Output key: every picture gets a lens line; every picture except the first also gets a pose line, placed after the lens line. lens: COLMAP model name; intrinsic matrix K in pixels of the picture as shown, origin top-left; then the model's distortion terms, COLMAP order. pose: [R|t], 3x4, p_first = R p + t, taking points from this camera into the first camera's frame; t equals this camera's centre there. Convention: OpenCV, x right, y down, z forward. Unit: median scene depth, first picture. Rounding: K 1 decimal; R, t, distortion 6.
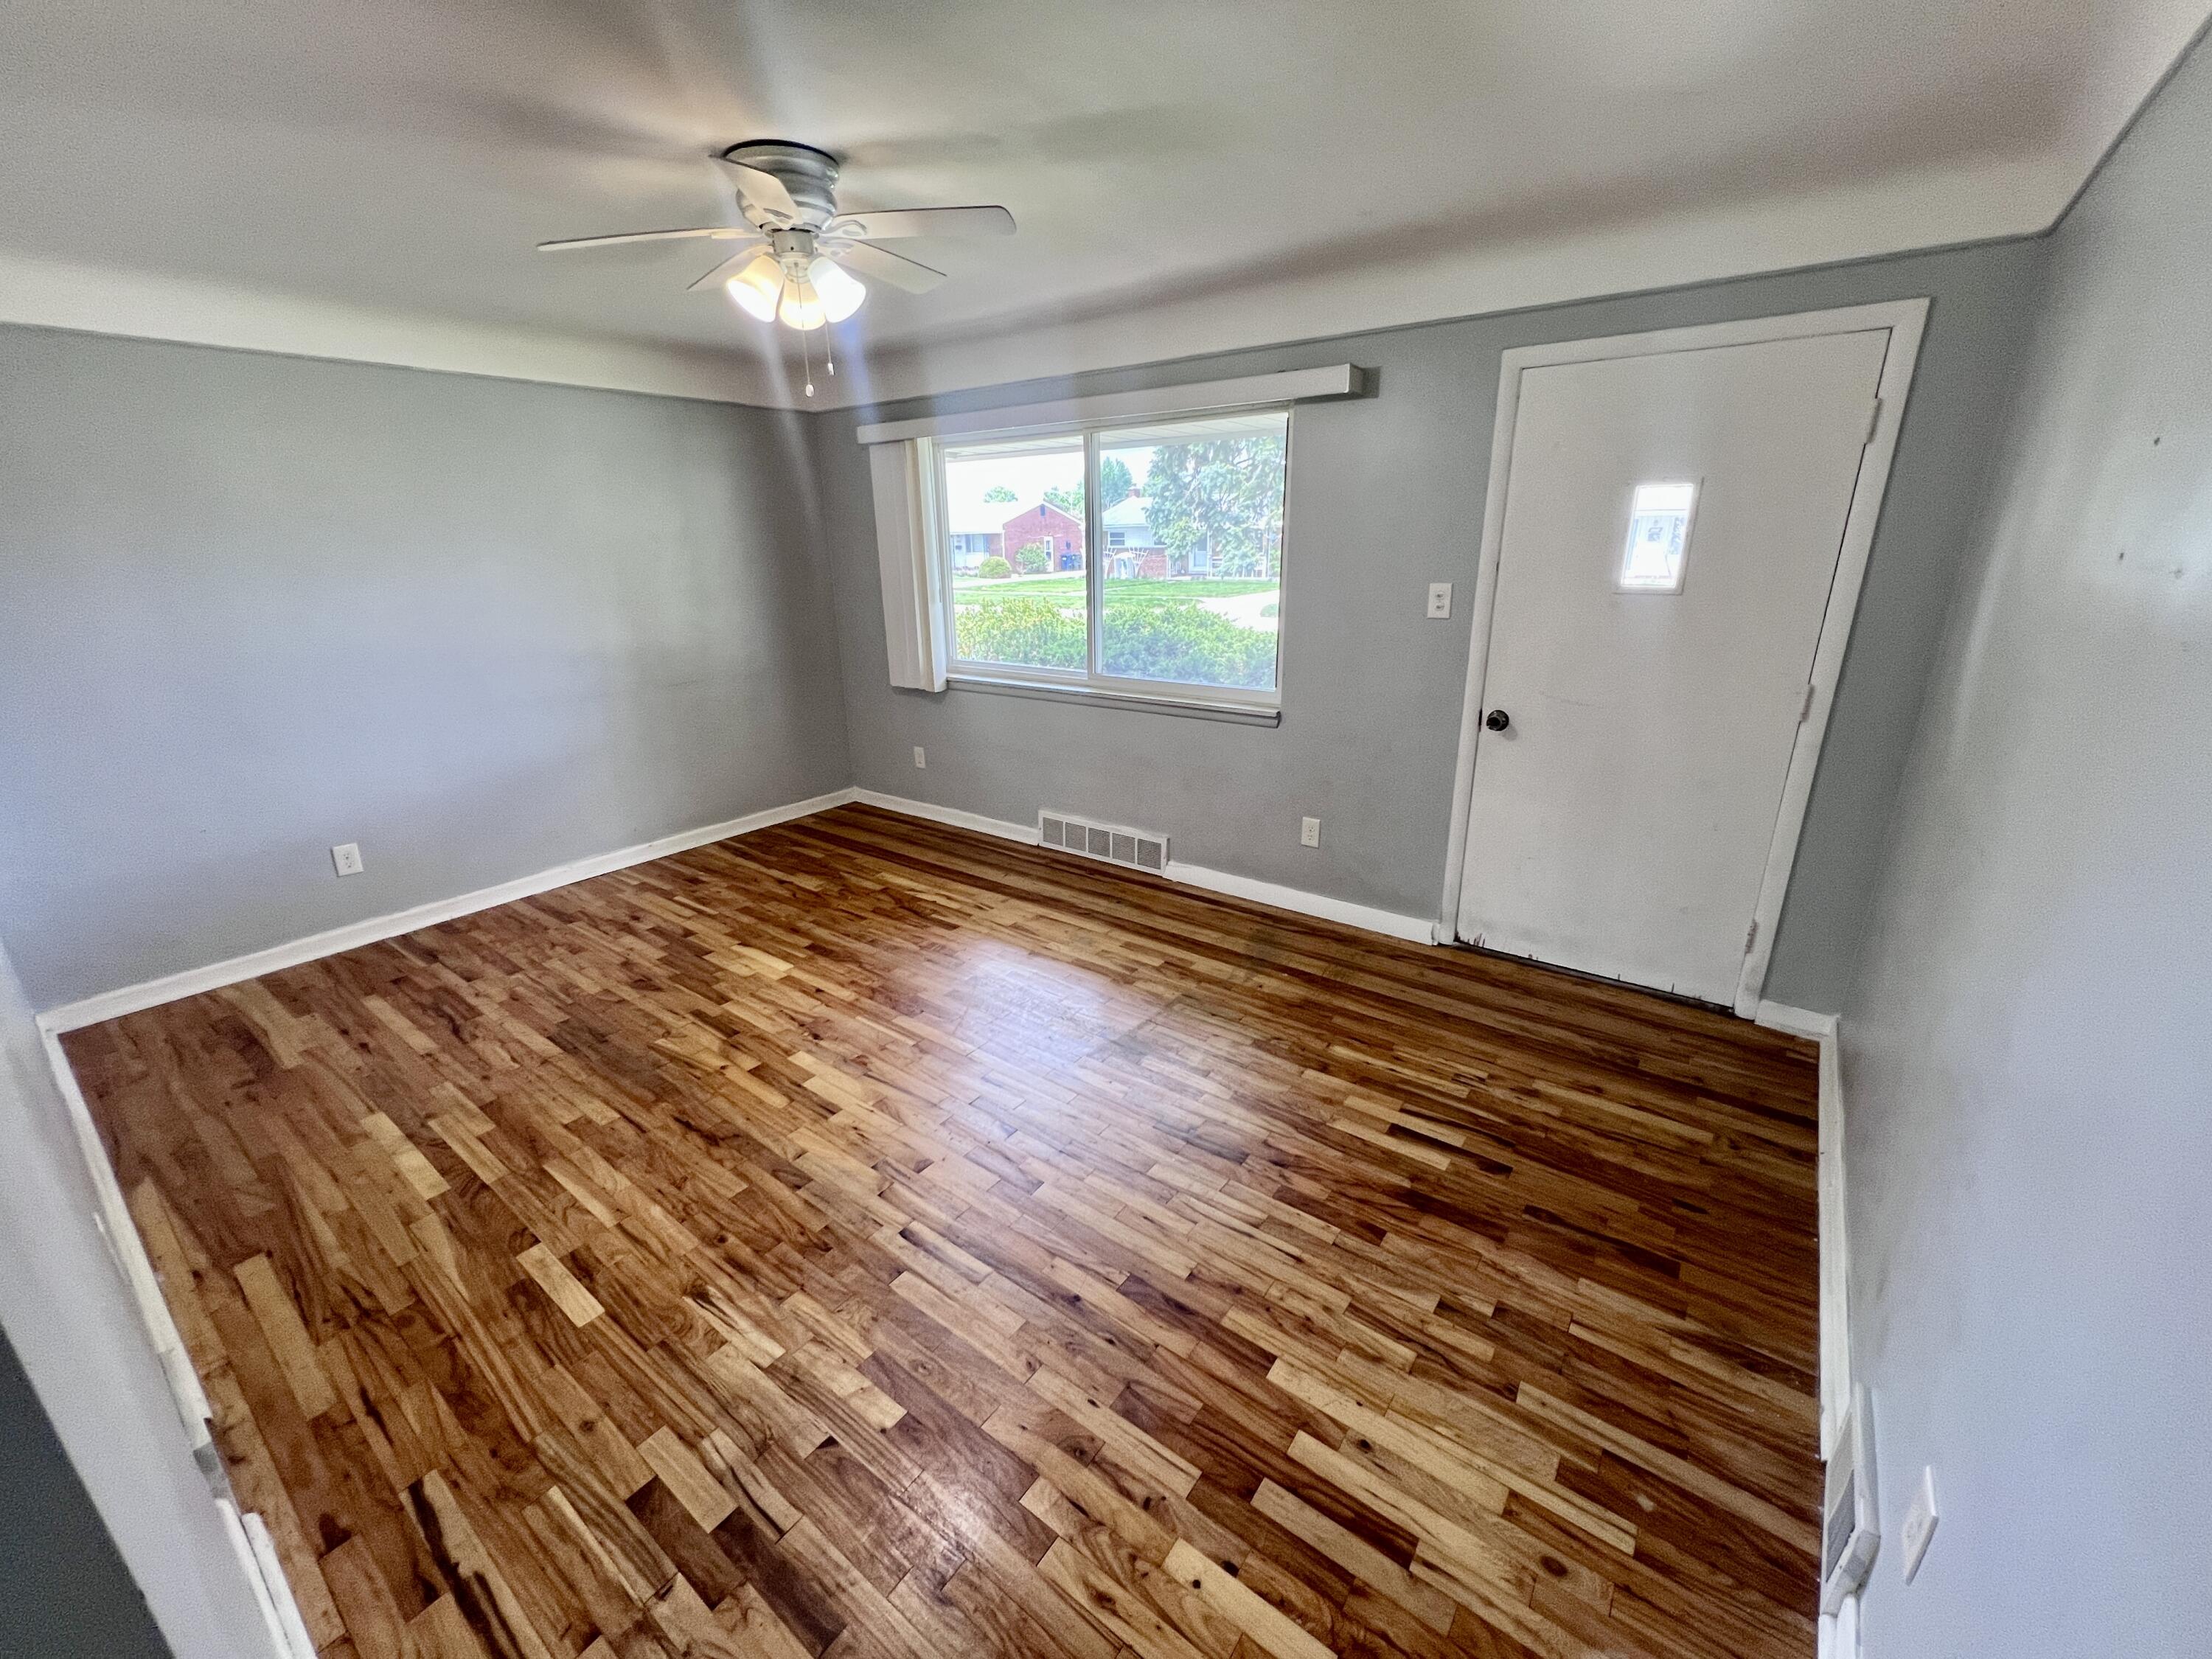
lens RADIAL K [[883.7, 0, 1108.6], [0, 883.7, 829.9], [0, 0, 1]] dist [-0.001120, -0.000254]
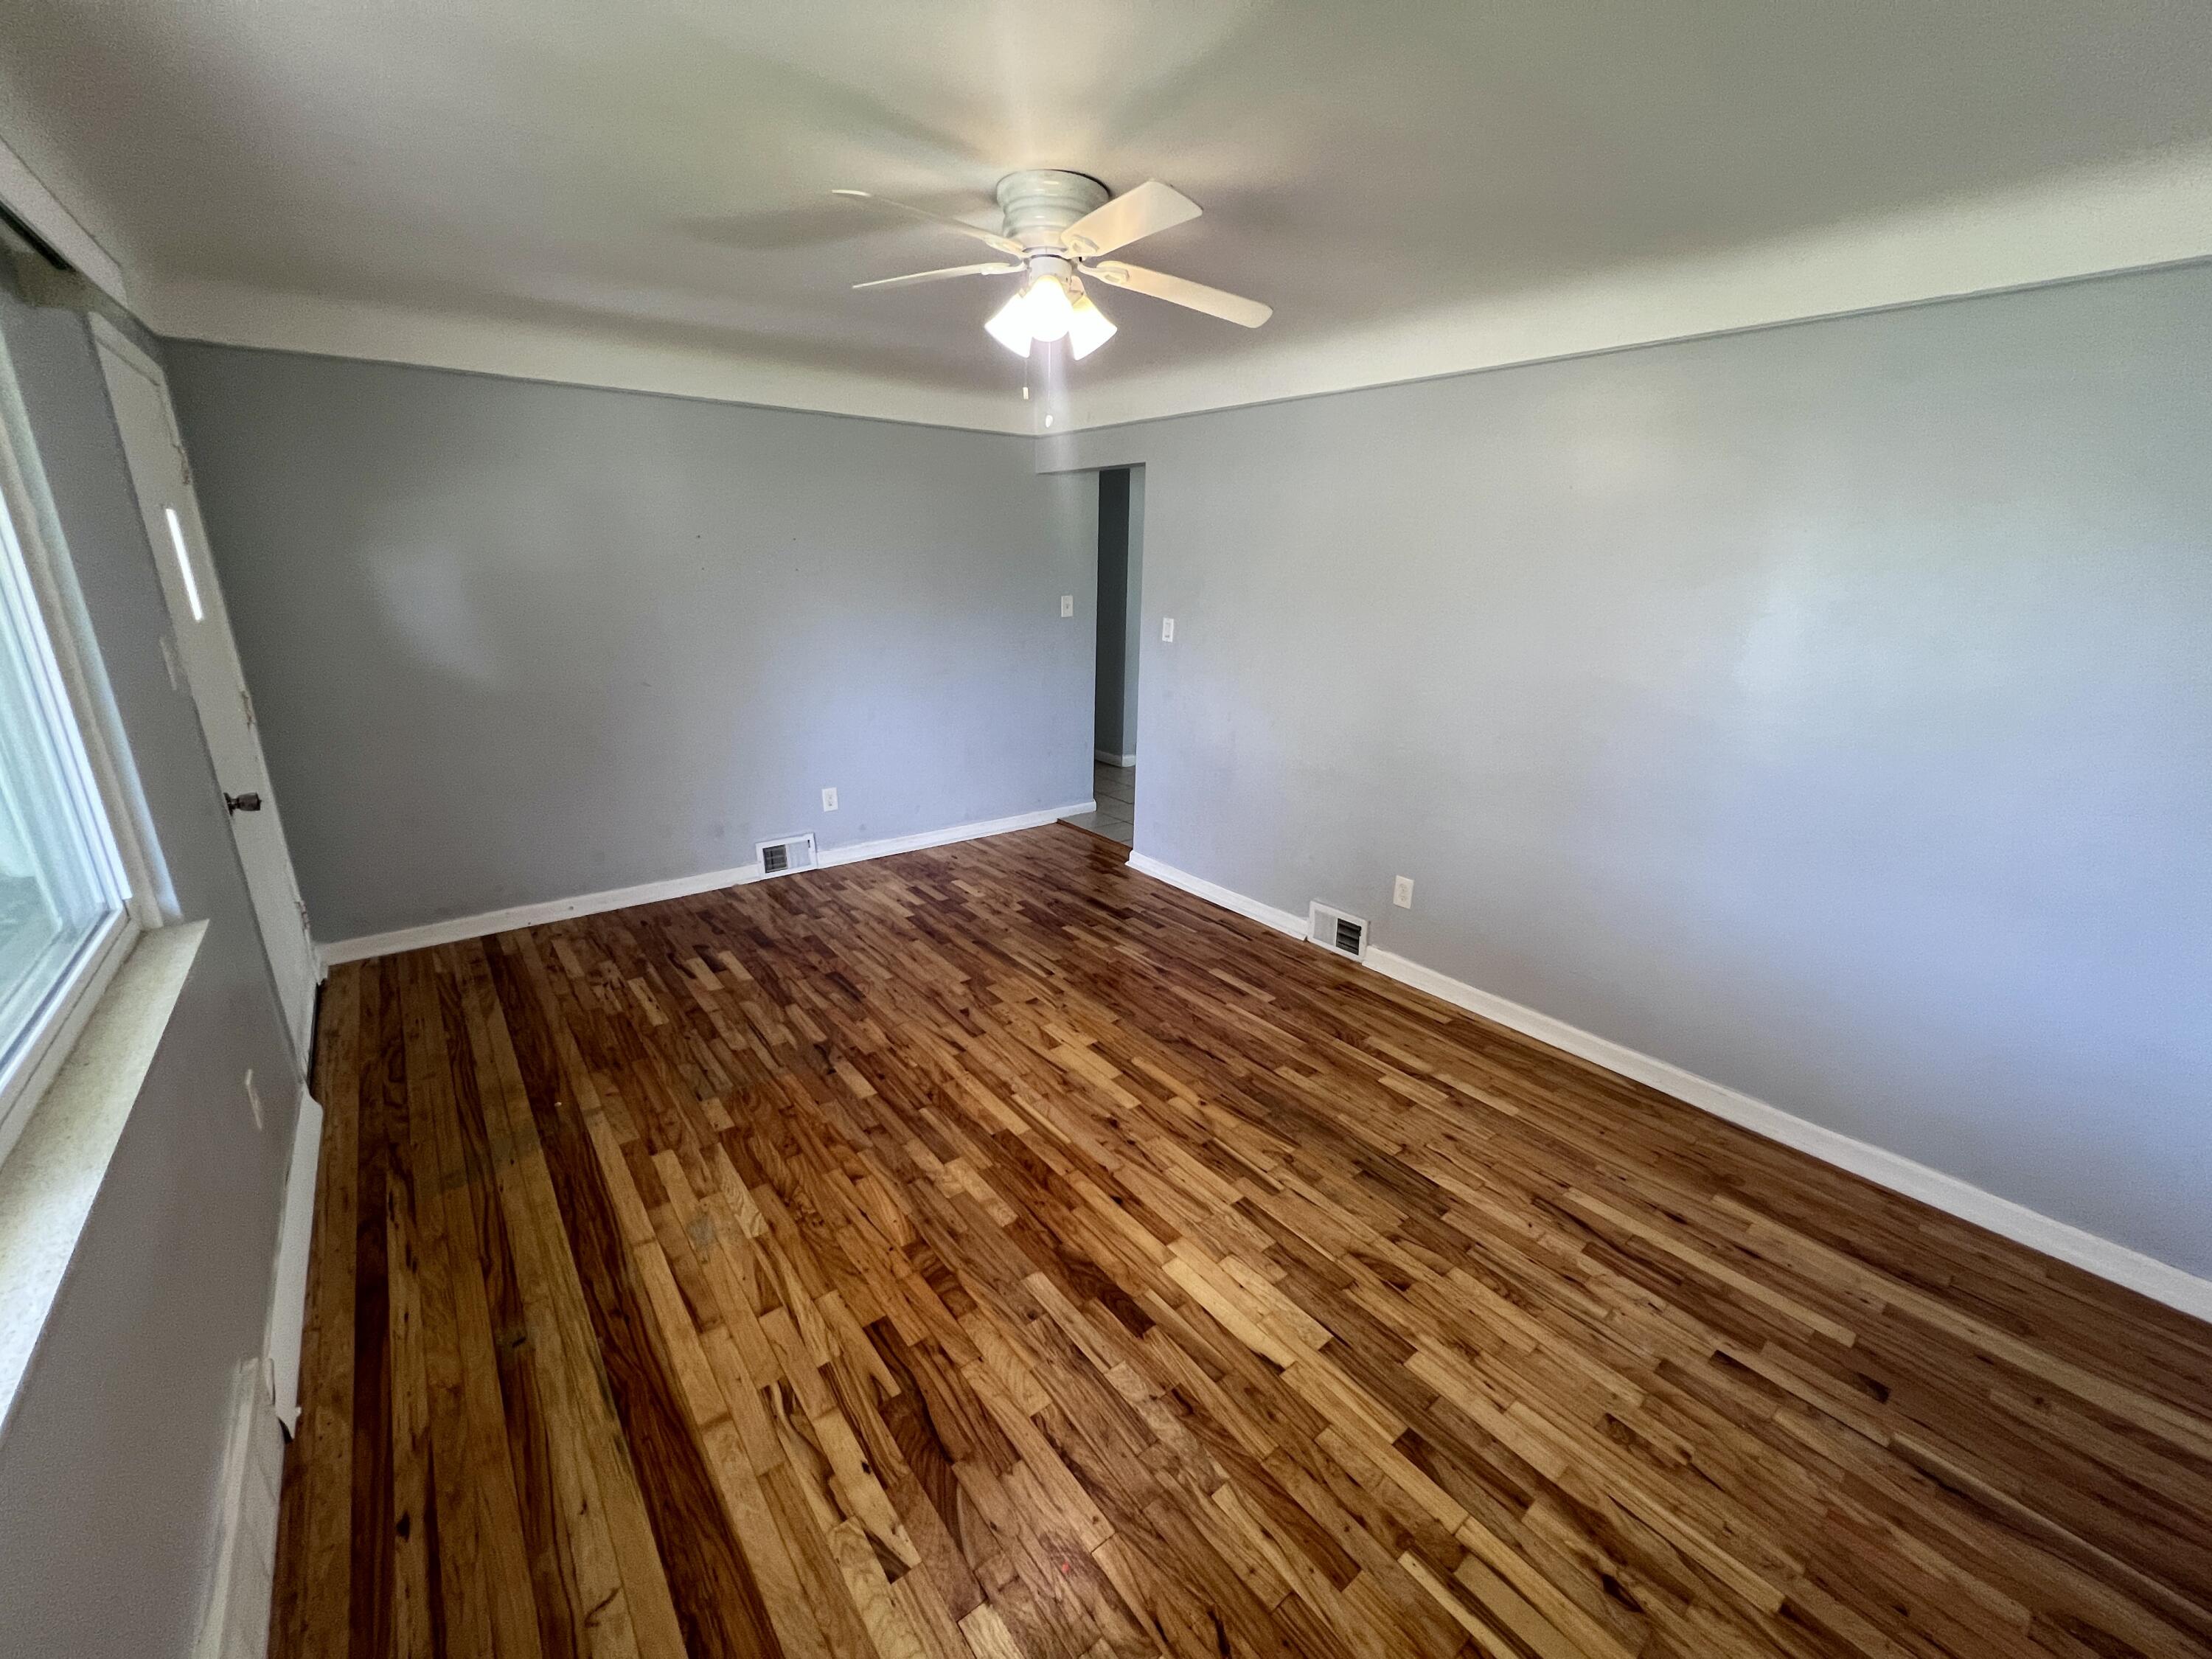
lens RADIAL K [[883.7, 0, 1108.1], [0, 883.7, 826.8], [0, 0, 1]] dist [-0.001120, -0.000254]
pose [[-0.967349, -0.078677, 0.240926, -0.525030], [0.074831, 0.819557, 0.568091, -0.529602], [-0.242148, 0.567571, -0.786910, 1.560698]]
